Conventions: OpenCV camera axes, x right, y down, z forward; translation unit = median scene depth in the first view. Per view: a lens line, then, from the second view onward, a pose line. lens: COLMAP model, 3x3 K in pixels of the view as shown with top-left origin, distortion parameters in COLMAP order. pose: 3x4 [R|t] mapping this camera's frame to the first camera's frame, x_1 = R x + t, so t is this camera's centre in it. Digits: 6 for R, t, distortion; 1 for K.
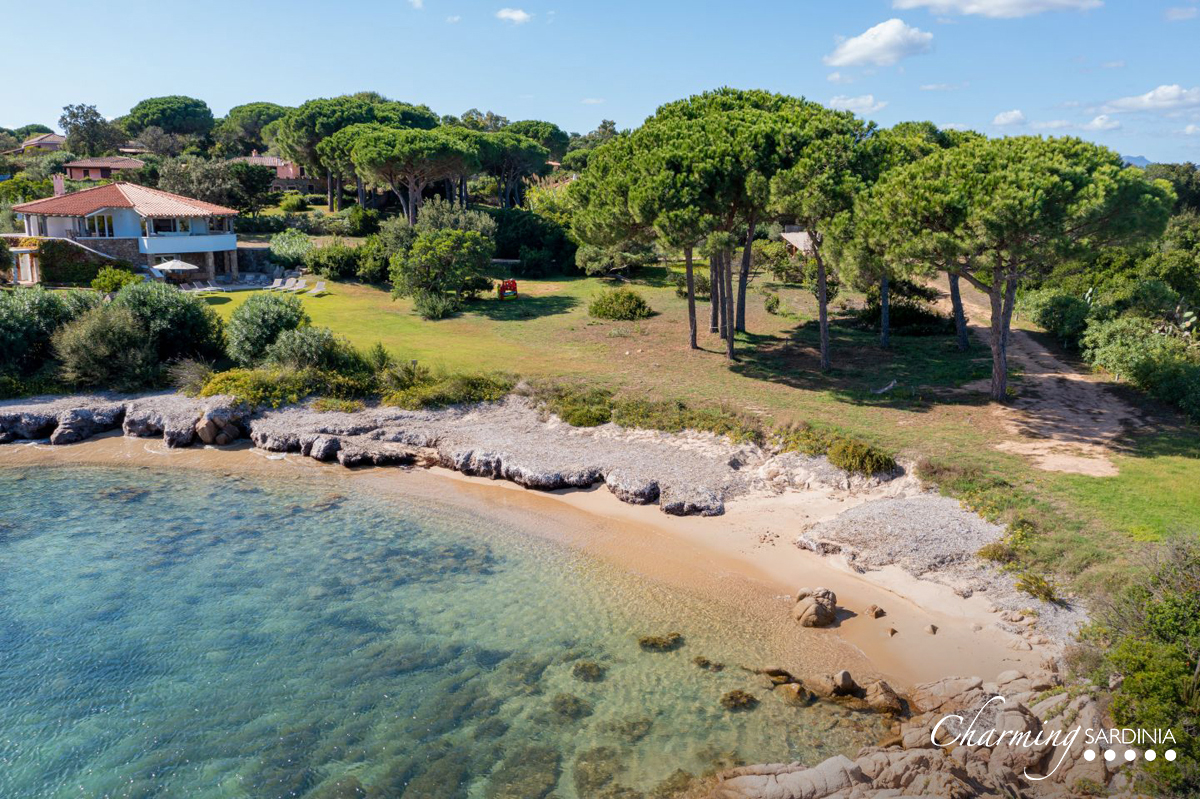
lens RADIAL K [[939.2, 0, 600.0], [0, 939.2, 399.5], [0, 0, 1]] dist [-0.023768, -0.001049]
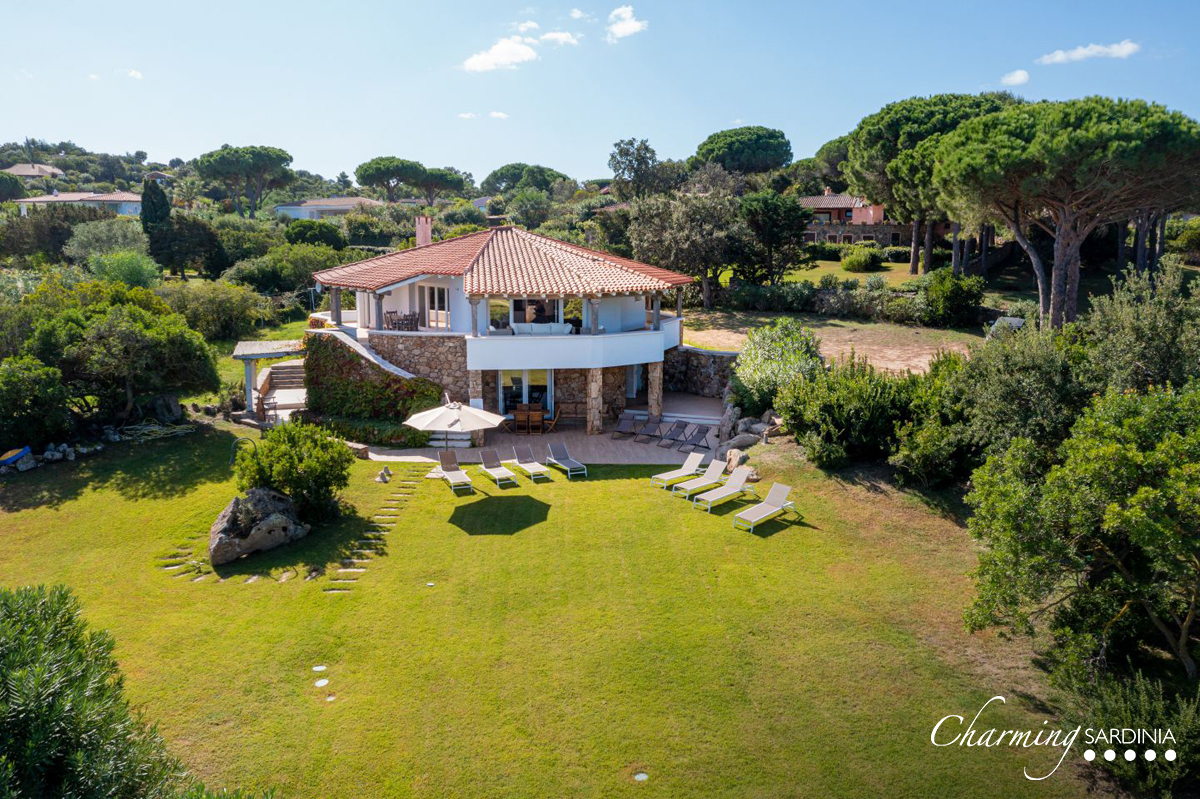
lens RADIAL K [[939.2, 0, 600.0], [0, 939.2, 399.5], [0, 0, 1]] dist [-0.023768, -0.001049]
pose [[0.807250, 0.091712, -0.583041, -0.099212], [-0.121792, 0.992477, -0.012511, -0.102340], [0.577507, 0.081109, 0.812347, 0.457628]]
